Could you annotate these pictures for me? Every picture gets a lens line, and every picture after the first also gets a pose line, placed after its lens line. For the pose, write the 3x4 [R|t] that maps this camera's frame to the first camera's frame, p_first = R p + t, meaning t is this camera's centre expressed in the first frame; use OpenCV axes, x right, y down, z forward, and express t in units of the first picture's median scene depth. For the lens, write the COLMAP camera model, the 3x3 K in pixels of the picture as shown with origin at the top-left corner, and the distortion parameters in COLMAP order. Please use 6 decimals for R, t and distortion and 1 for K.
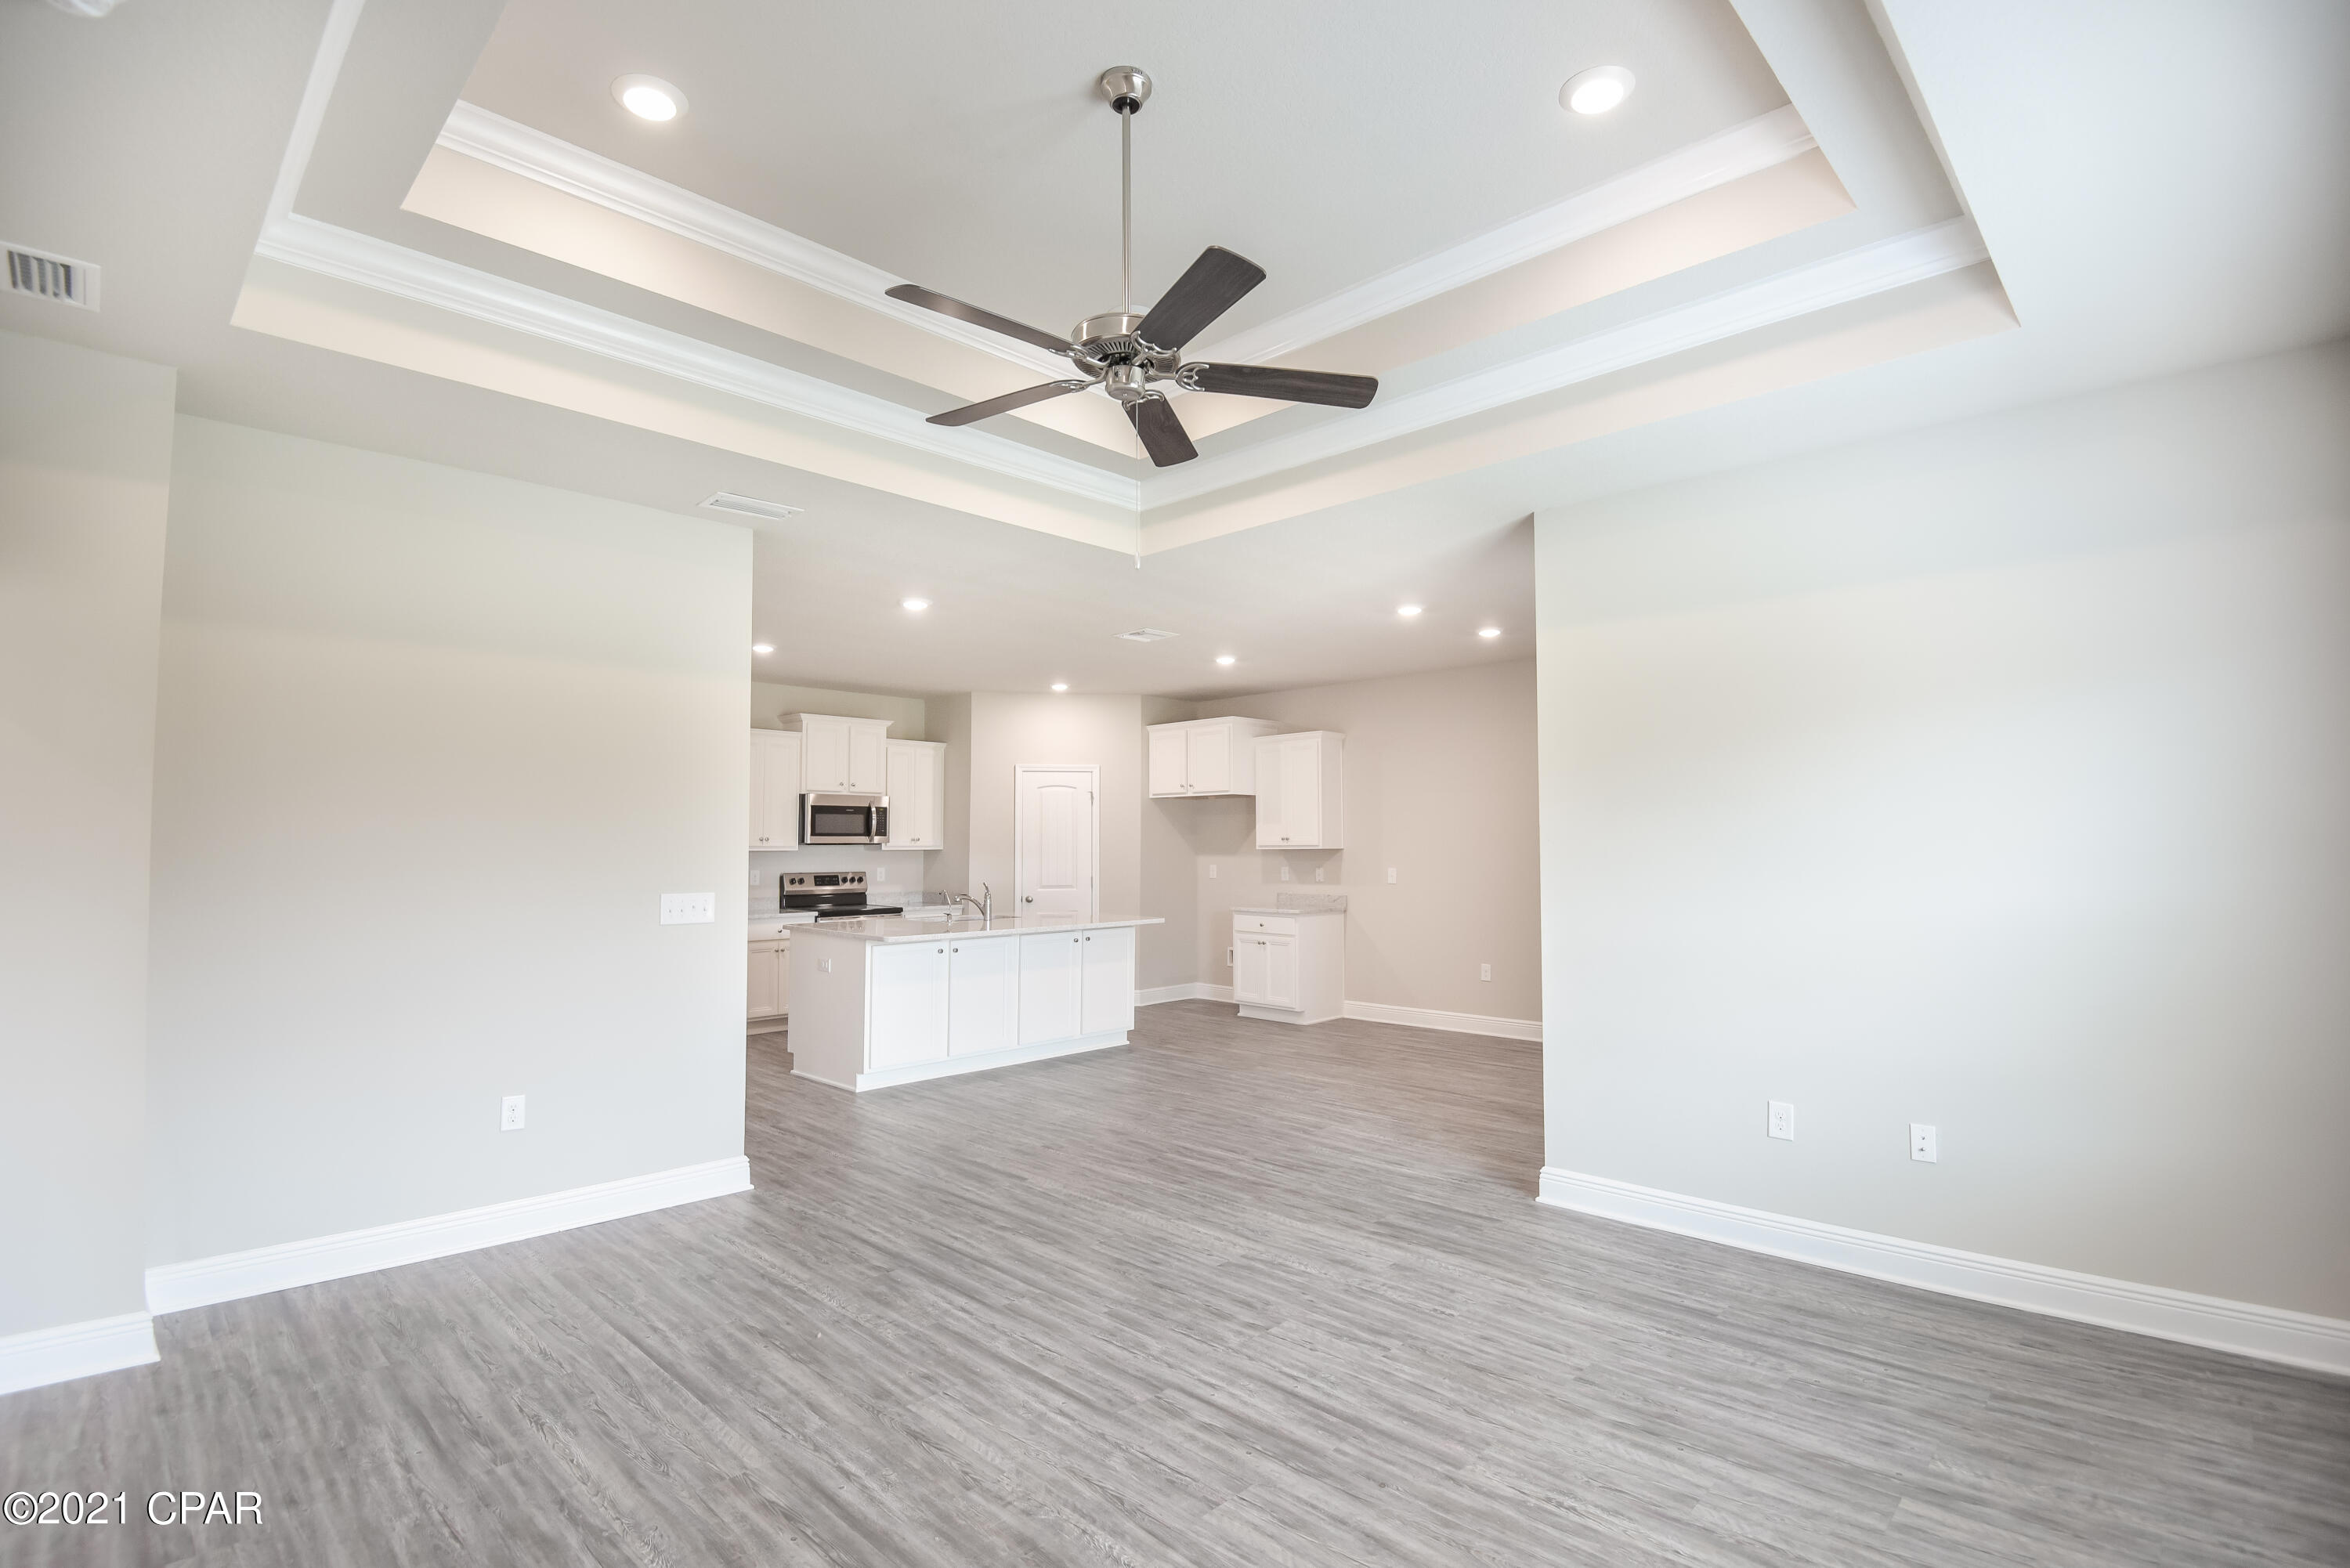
lens RADIAL K [[1103.2, 0, 1171.7], [0, 1103.2, 787.5], [0, 0, 1]] dist [0.002578, -0.027274]
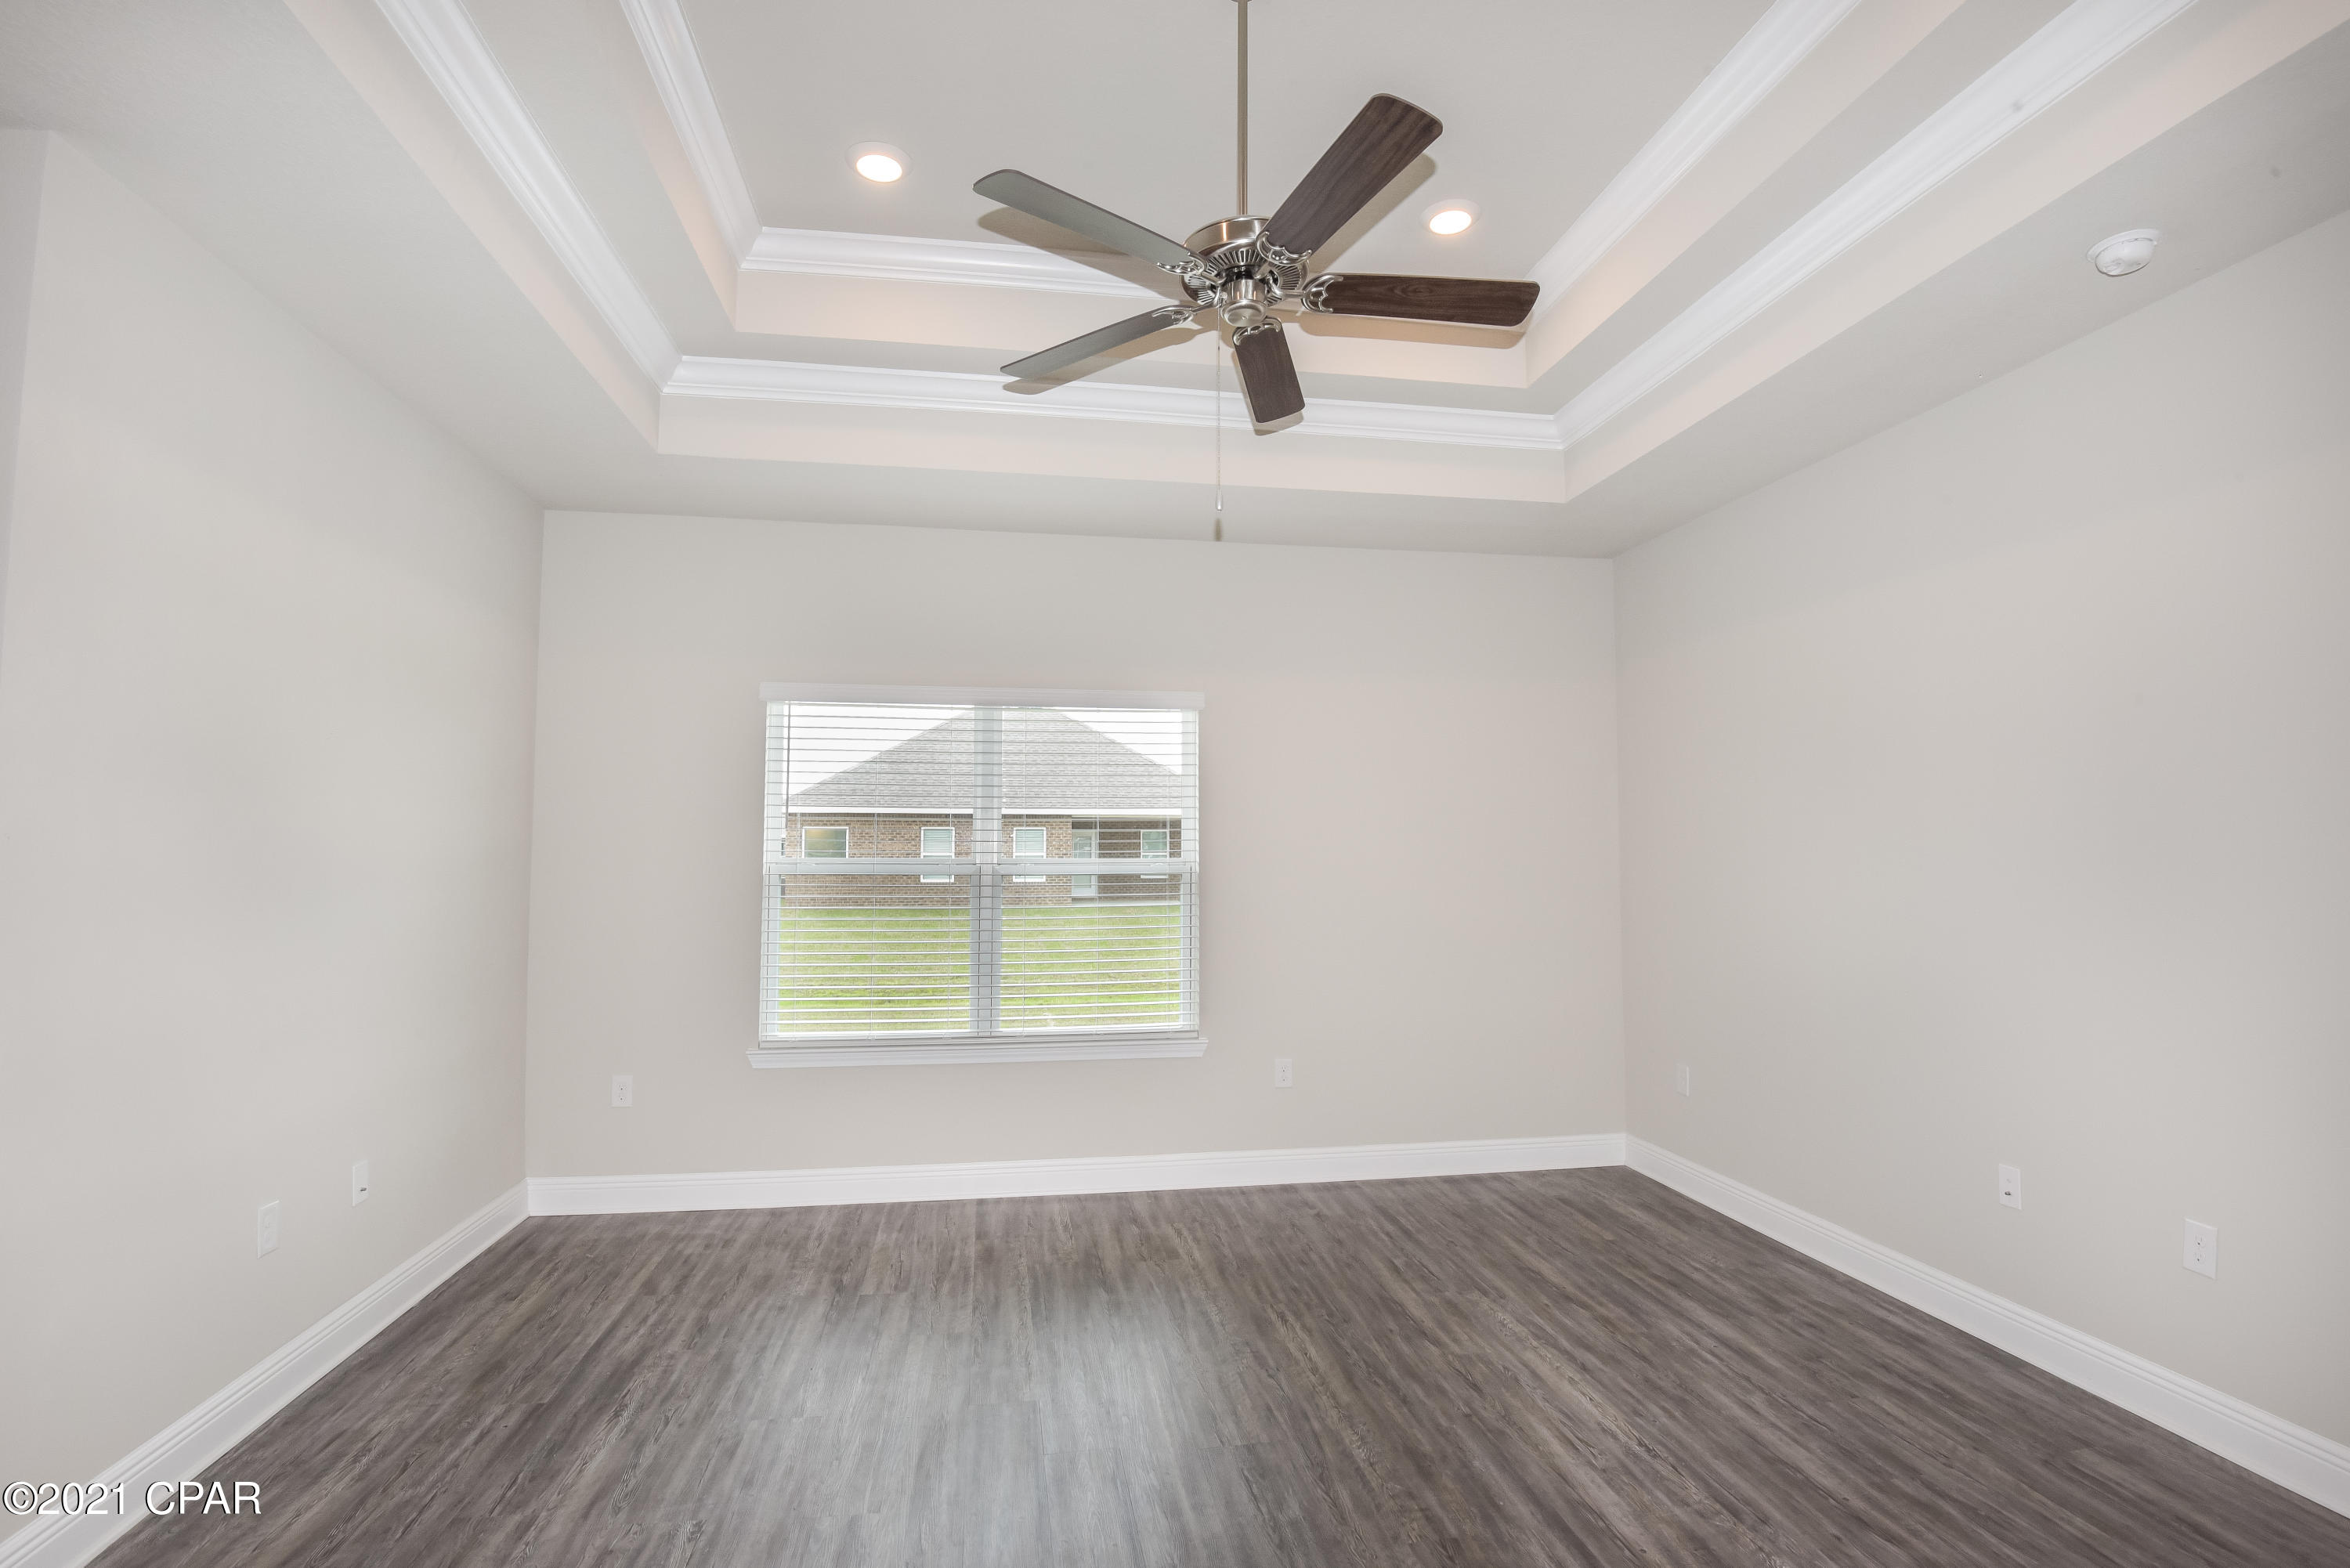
lens RADIAL K [[1103.2, 0, 1171.7], [0, 1103.2, 787.5], [0, 0, 1]] dist [0.002578, -0.027274]
pose [[-0.800534, 0.040262, 0.597933, -0.344484], [-0.028095, 0.994122, -0.104554, 0.066237], [-0.598628, -0.100498, -0.794698, 1.169006]]
